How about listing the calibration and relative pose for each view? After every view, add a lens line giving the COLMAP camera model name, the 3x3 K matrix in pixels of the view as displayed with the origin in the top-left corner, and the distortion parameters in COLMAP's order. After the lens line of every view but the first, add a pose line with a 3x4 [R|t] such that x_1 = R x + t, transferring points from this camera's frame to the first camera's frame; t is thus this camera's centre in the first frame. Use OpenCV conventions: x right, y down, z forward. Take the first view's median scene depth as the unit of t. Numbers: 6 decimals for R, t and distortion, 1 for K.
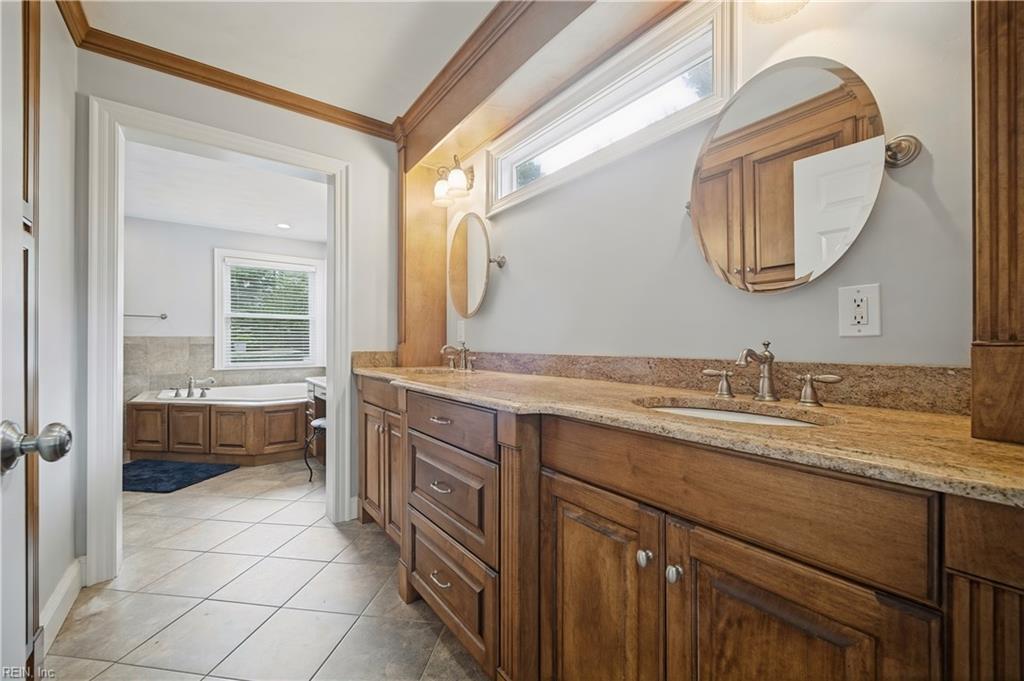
lens RADIAL K [[408.3, 0, 516.0], [0, 408.3, 341.8], [0, 0, 1]] dist [0.001222, 0.000185]
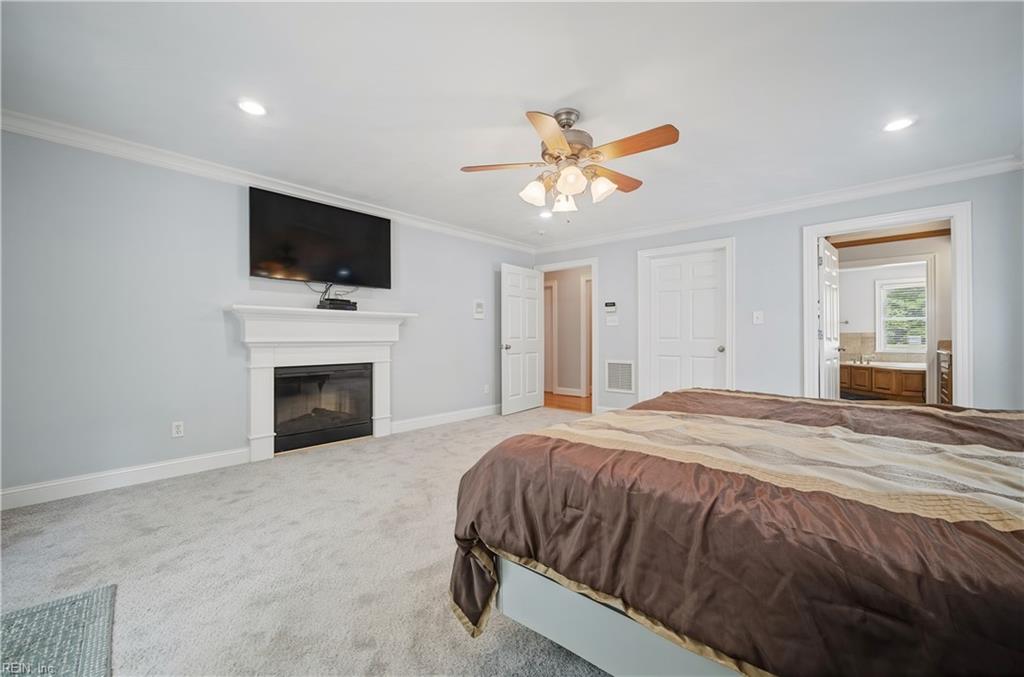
lens RADIAL K [[408.3, 0, 516.0], [0, 408.3, 338.5], [0, 0, 1]] dist [0.001222, 0.000185]
pose [[0.189714, -0.002449, -0.981836, 0.814029], [0.004152, 0.999990, -0.001692, 0.009506], [0.981831, -0.003756, 0.189723, -0.998036]]
